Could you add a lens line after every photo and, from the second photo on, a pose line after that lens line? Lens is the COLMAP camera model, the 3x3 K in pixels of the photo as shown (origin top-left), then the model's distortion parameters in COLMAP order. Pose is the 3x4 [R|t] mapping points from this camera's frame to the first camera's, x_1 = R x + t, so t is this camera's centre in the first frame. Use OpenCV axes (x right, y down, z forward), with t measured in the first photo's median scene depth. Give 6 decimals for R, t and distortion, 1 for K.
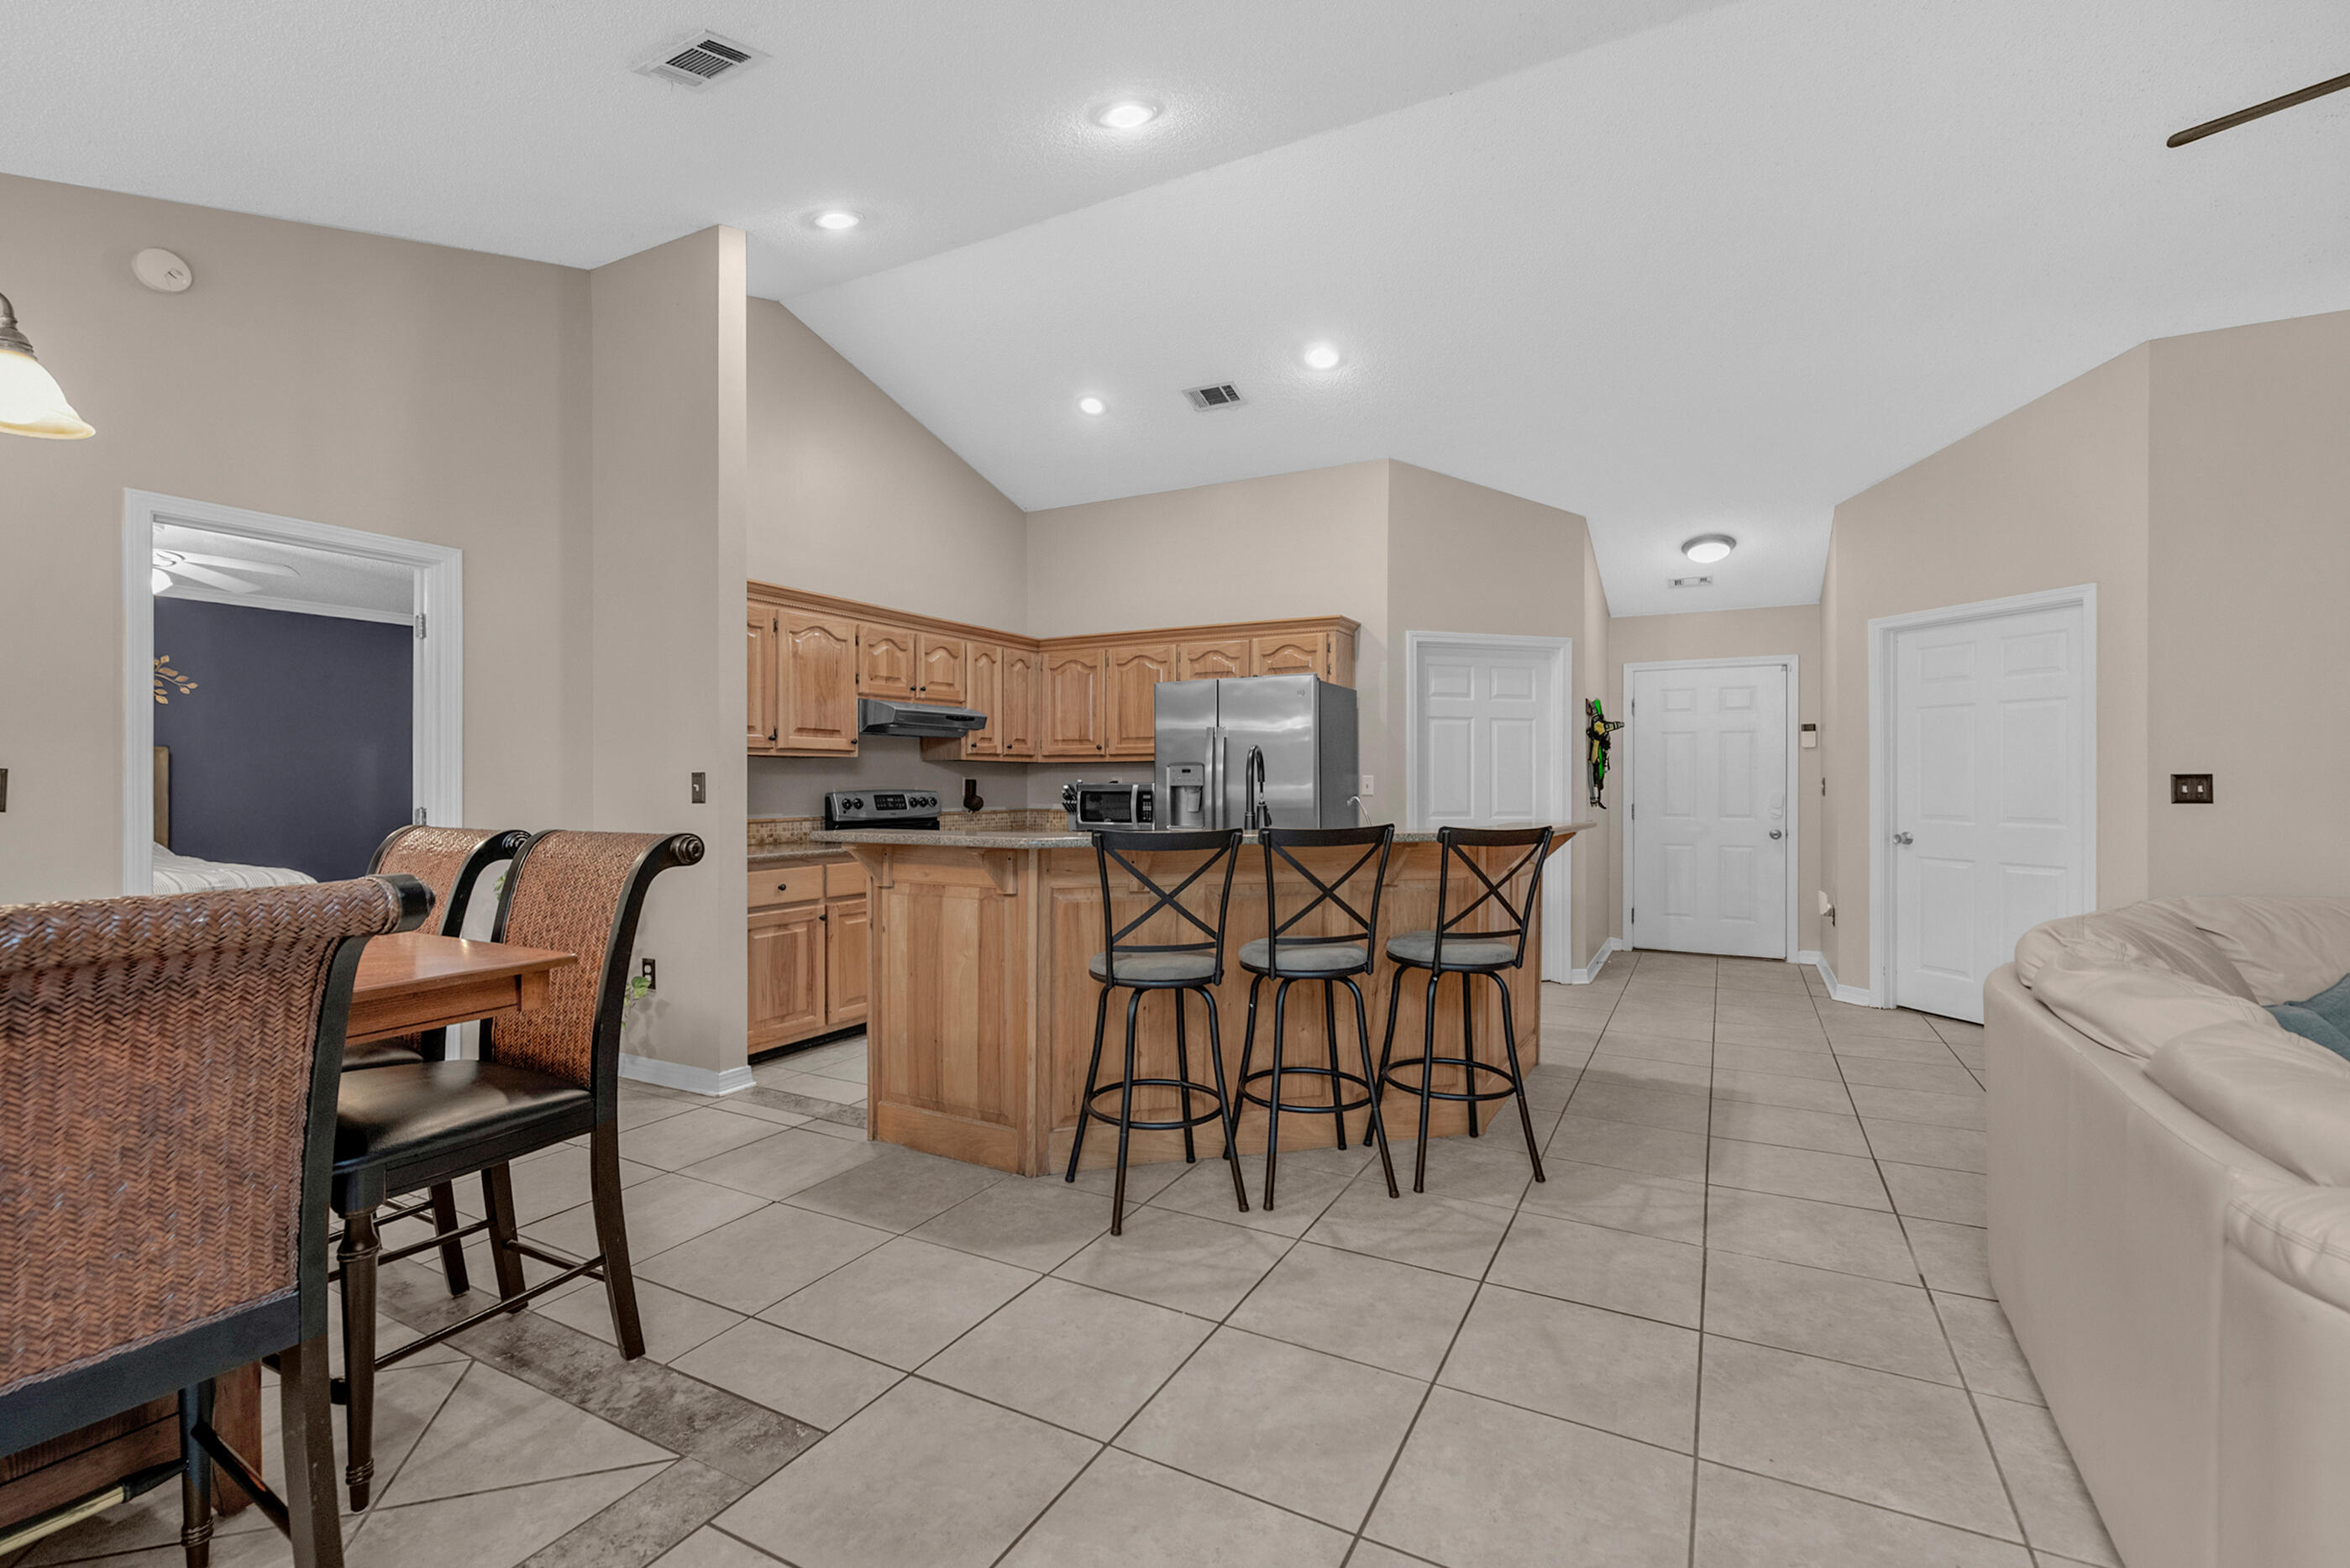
lens RADIAL K [[984.0, 0, 1219.7], [0, 984.0, 781.0], [0, 0, 1]] dist [0.000137, 0.000120]
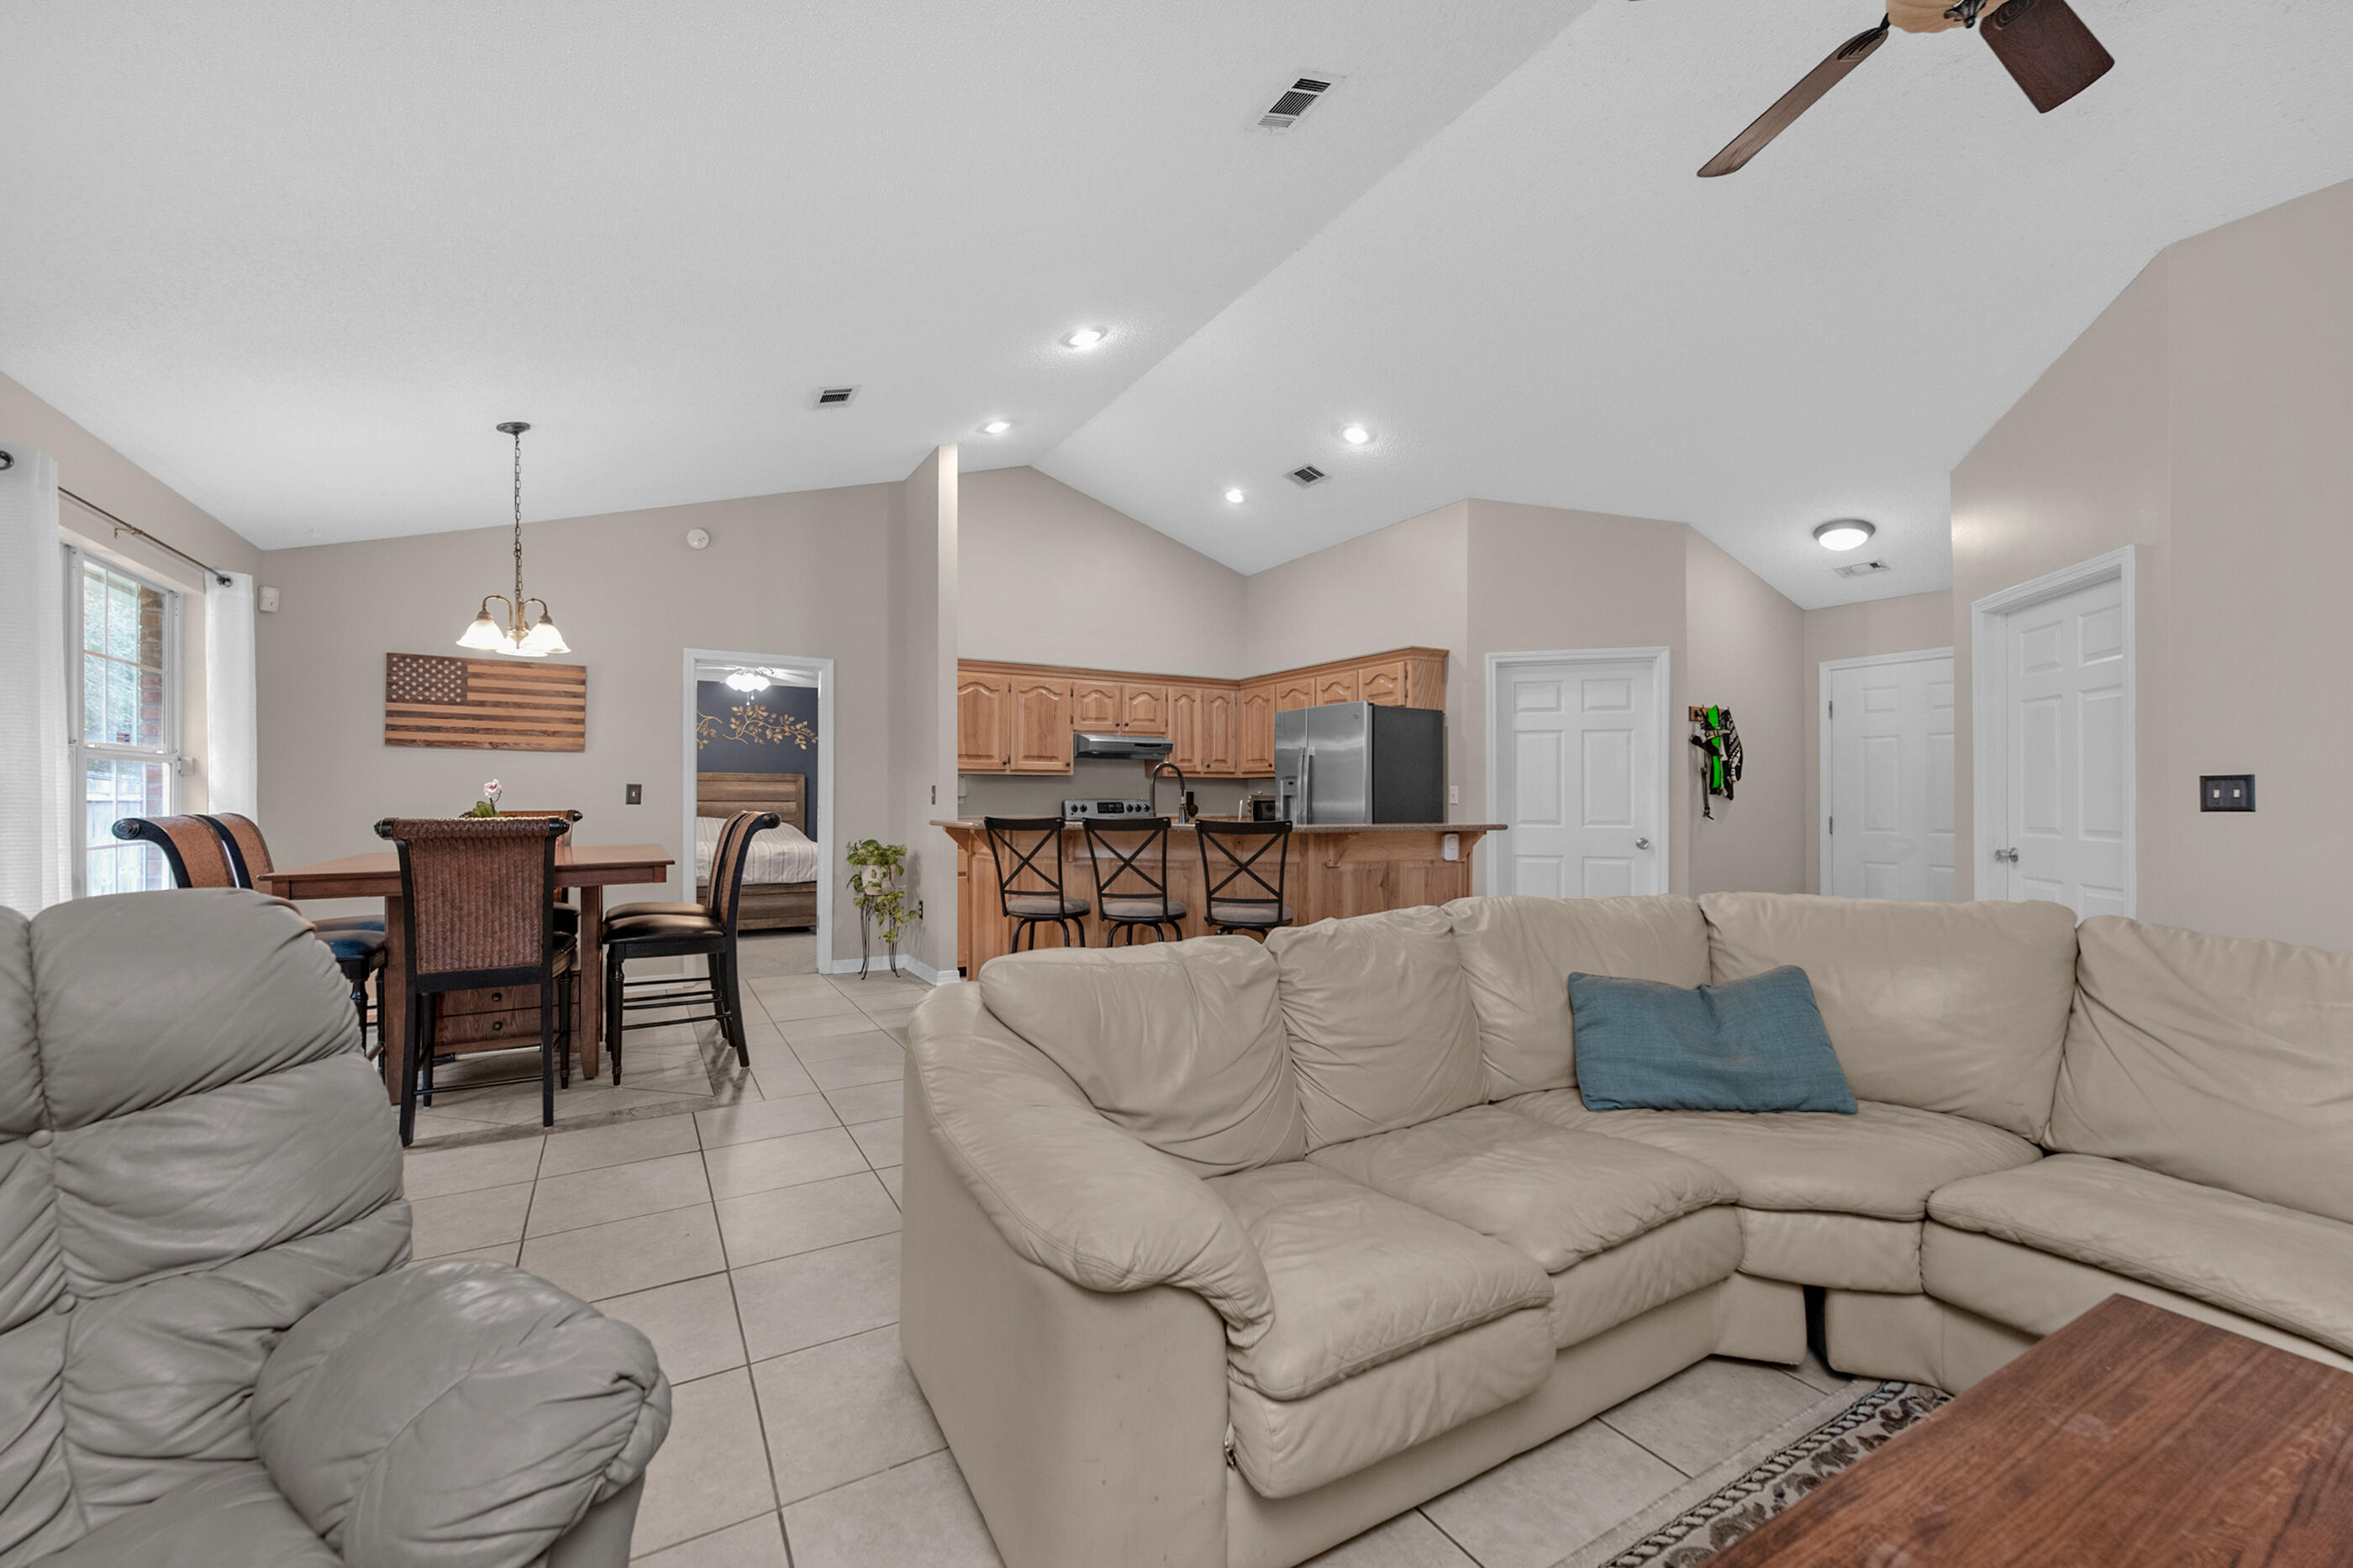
lens RADIAL K [[945.2, 0, 1181.8], [0, 945.2, 802.0], [0, 0, 1]] dist [0.001427, -0.000135]
pose [[0.846809, 0.003103, -0.531889, 0.455637], [-0.001525, 0.999993, 0.003405, 0.009171], [0.531895, -0.002072, 0.846807, -0.069258]]
